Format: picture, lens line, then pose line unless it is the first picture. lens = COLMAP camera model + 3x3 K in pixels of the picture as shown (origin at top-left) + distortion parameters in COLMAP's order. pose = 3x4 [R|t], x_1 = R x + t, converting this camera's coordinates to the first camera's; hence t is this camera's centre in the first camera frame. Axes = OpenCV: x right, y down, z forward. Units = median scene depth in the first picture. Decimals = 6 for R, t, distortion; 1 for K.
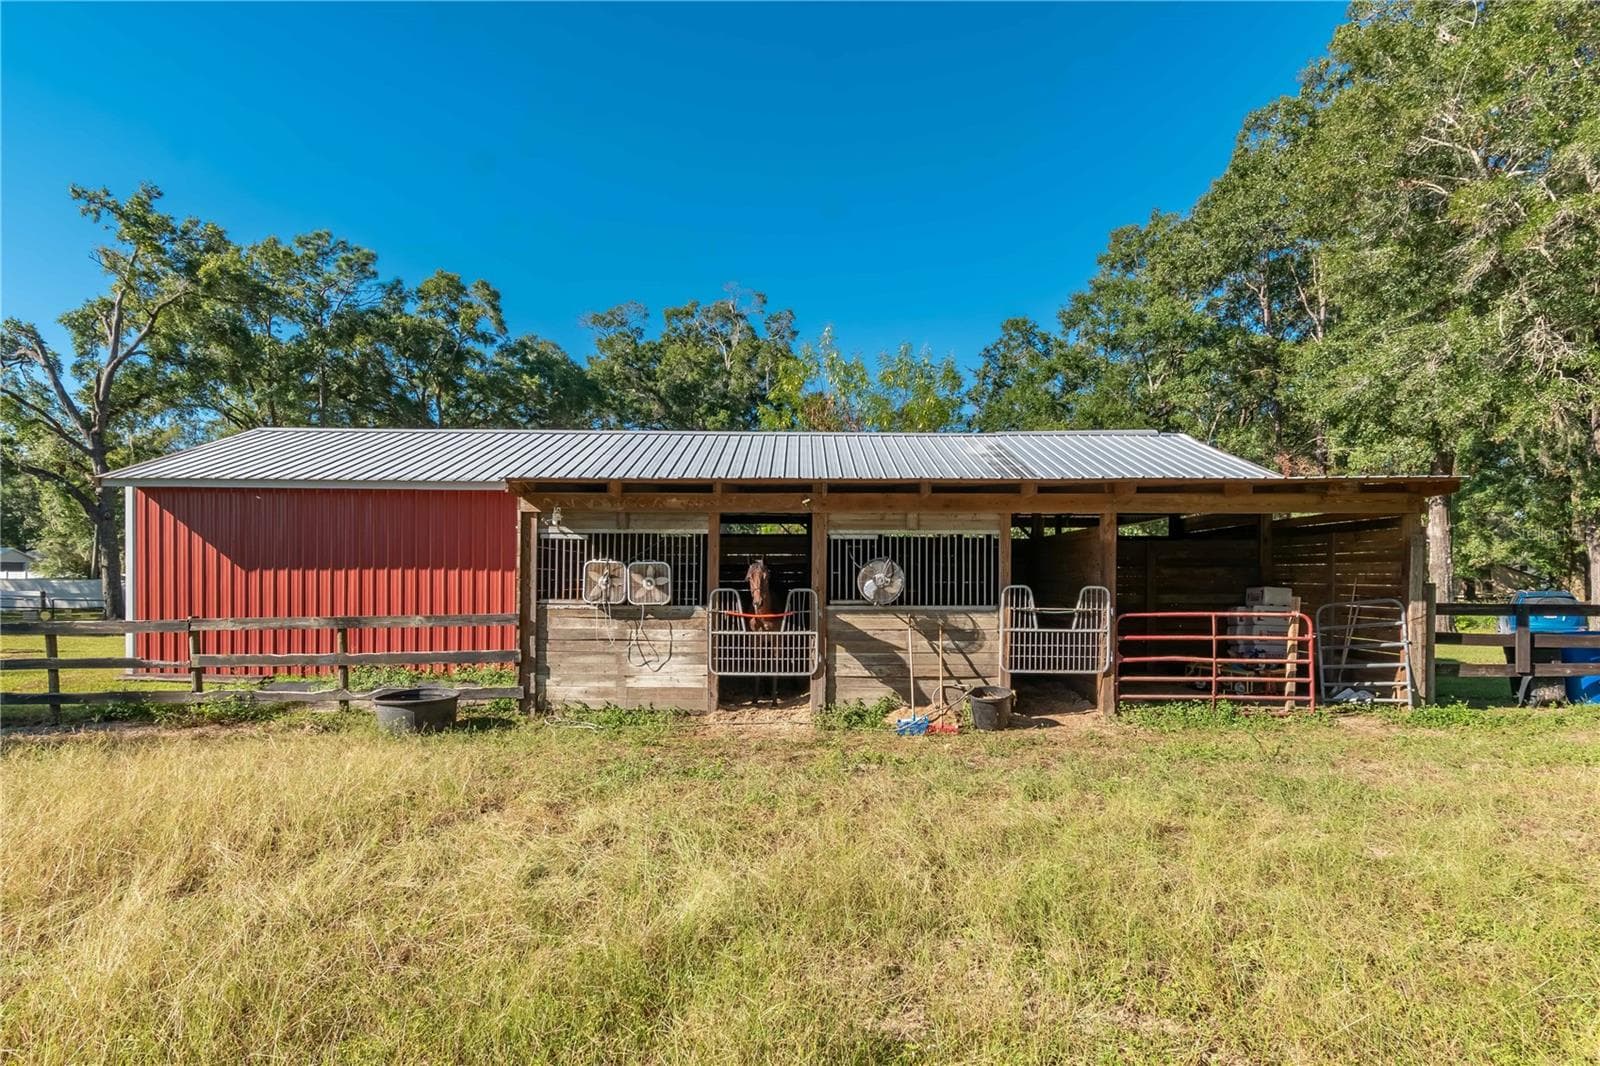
lens RADIAL K [[872.4, 0, 802.6], [0, 872.4, 537.0], [0, 0, 1]] dist [0.004102, -0.003740]
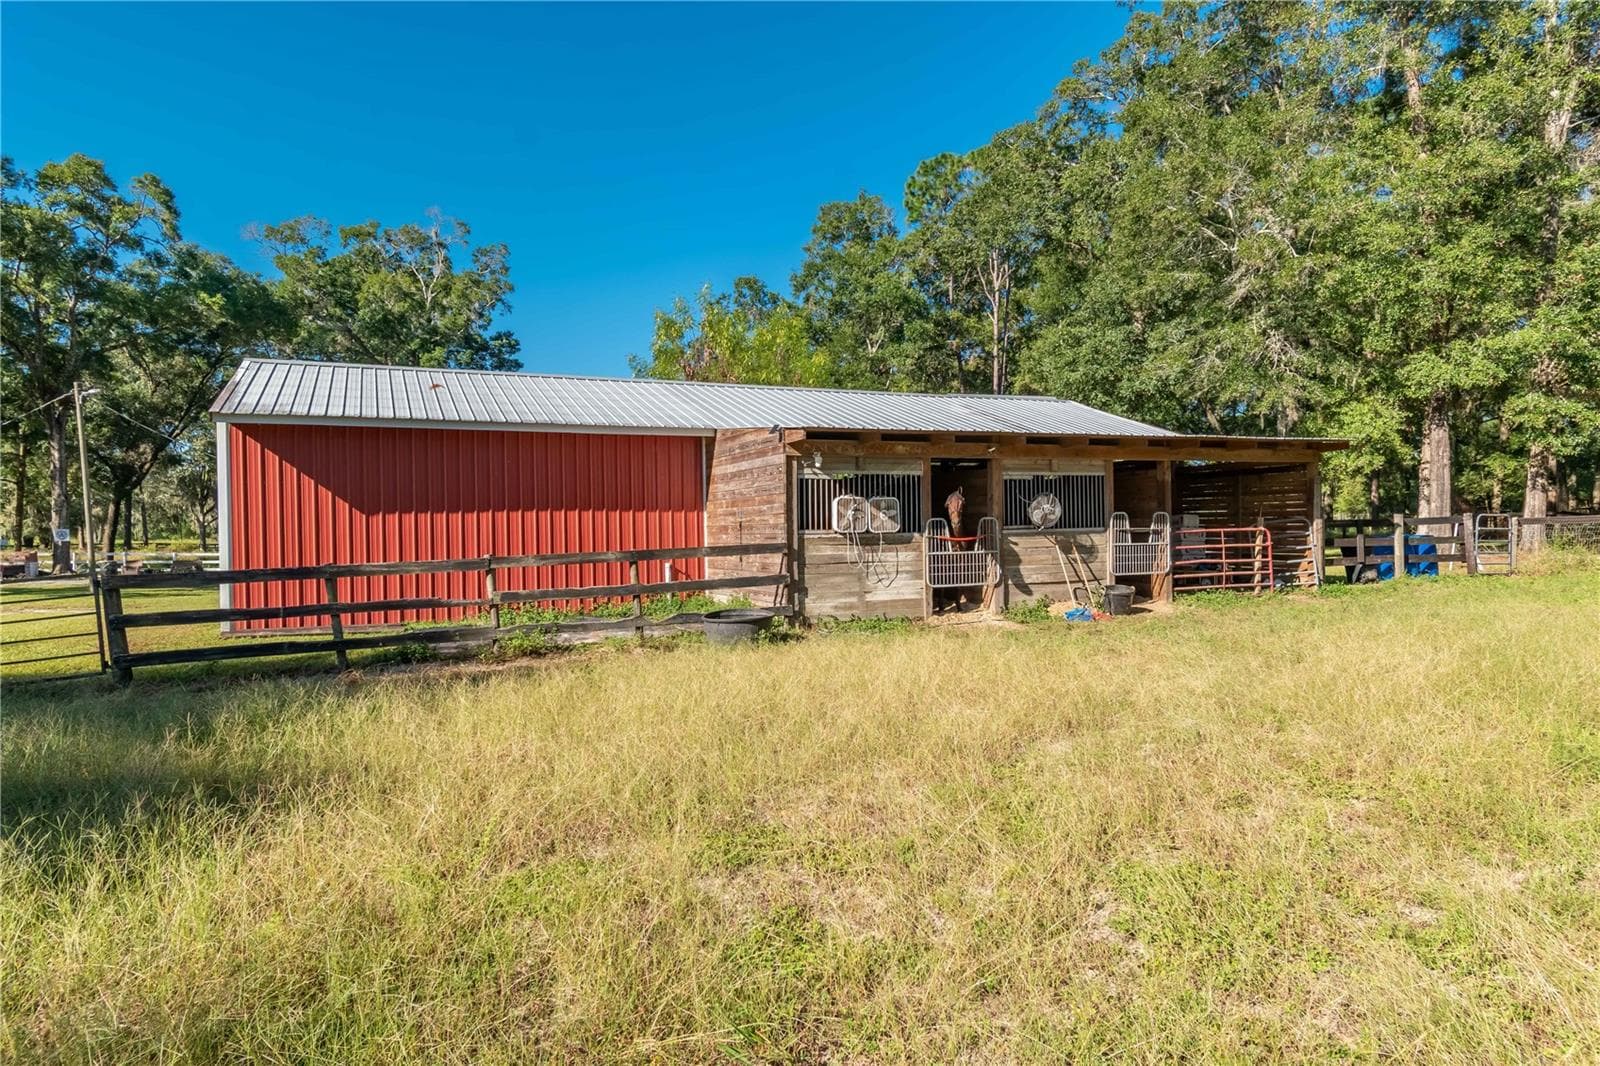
lens RADIAL K [[893.9, 0, 800.4], [0, 893.9, 483.2], [0, 0, 1]] dist [0.003153, -0.000296]
pose [[0.918769, -0.001852, 0.394792, -0.773937], [0.003272, 0.999990, -0.002922, 0.011582], [-0.394783, 0.003976, 0.918766, -0.104427]]
